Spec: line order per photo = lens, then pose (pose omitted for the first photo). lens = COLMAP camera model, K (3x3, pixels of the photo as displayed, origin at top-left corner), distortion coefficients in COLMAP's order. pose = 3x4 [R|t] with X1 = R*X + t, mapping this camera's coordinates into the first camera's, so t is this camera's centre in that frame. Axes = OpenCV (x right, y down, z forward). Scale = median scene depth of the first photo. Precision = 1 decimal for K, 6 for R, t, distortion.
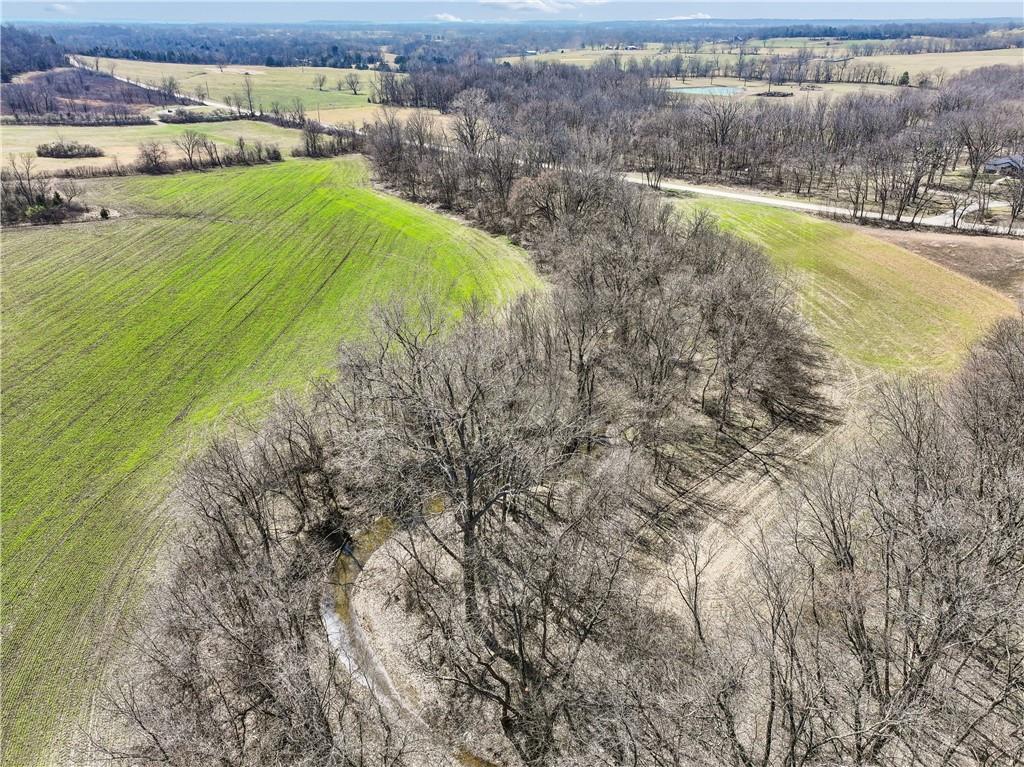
lens RADIAL K [[711.8, 0, 512.0], [0, 711.8, 383.5], [0, 0, 1]] dist [0.003388, 0.004282]
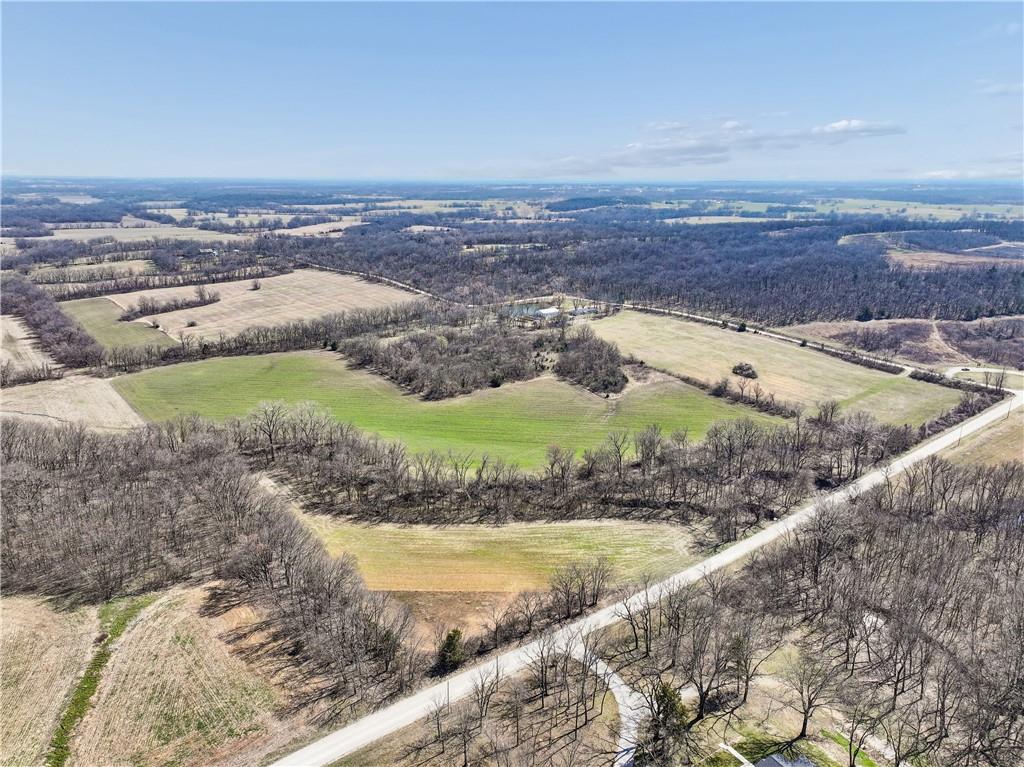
lens RADIAL K [[700.5, 0, 516.2], [0, 700.5, 385.5], [0, 0, 1]] dist [0.004579, 0.006589]
pose [[-0.120909, 0.278733, -0.952727, 1.277706], [-0.453425, 0.838285, 0.302795, -0.701146], [0.883055, 0.468601, 0.025028, 0.653921]]
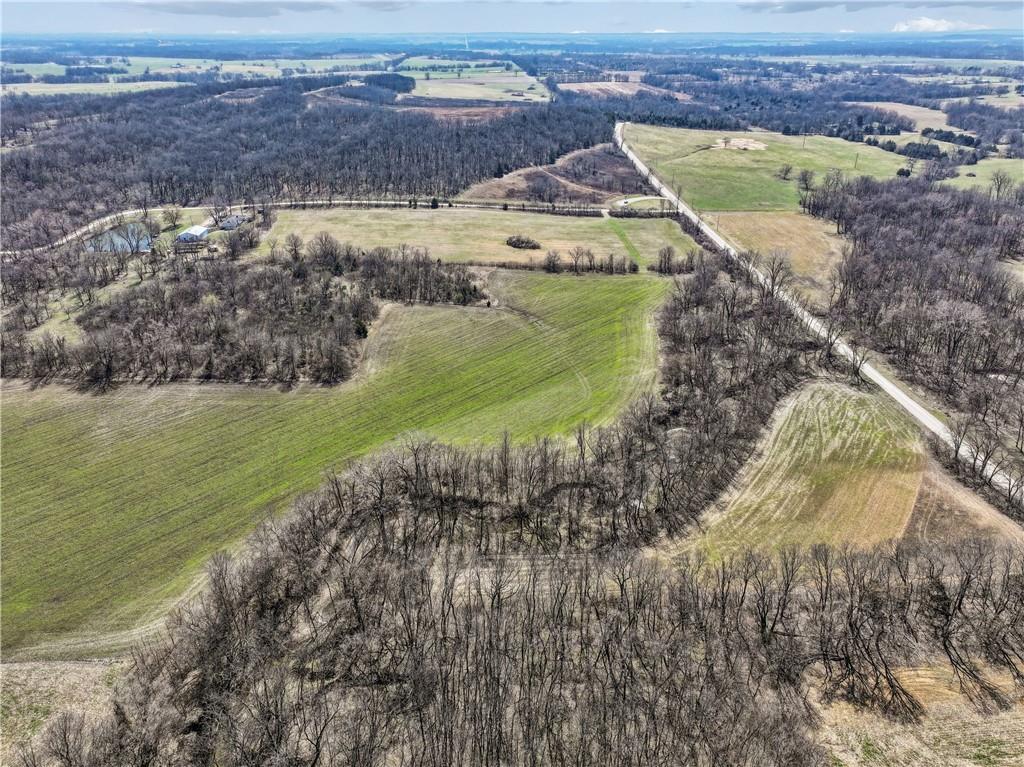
lens RADIAL K [[718.1, 0, 512.0], [0, 718.1, 383.5], [0, 0, 1]] dist [0.004200, 0.004601]
pose [[0.728234, 0.294547, -0.618803, 0.583478], [-0.302990, 0.948267, 0.094798, -0.220781], [0.614713, 0.118456, 0.779805, -0.301524]]
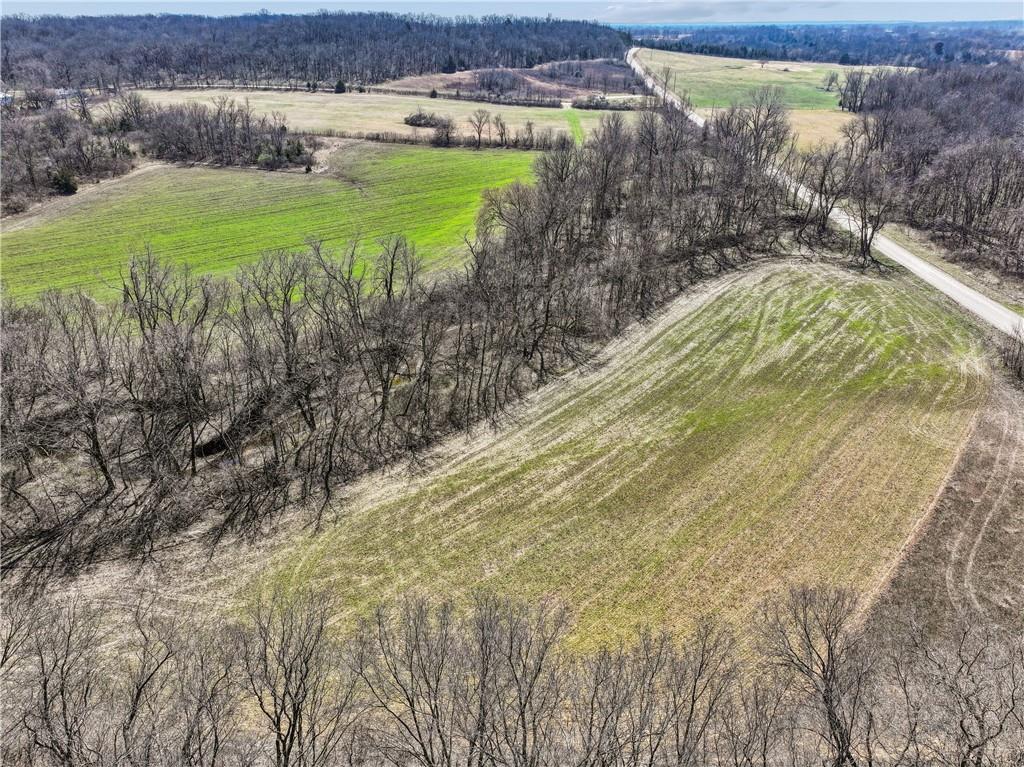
lens RADIAL K [[723.1, 0, 515.5], [0, 723.1, 385.1], [0, 0, 1]] dist [0.006089, 0.005137]
pose [[0.668120, 0.328601, -0.667560, 0.506885], [-0.332783, 0.934426, 0.126902, -0.160328], [0.665485, 0.137367, 0.733662, 0.388480]]
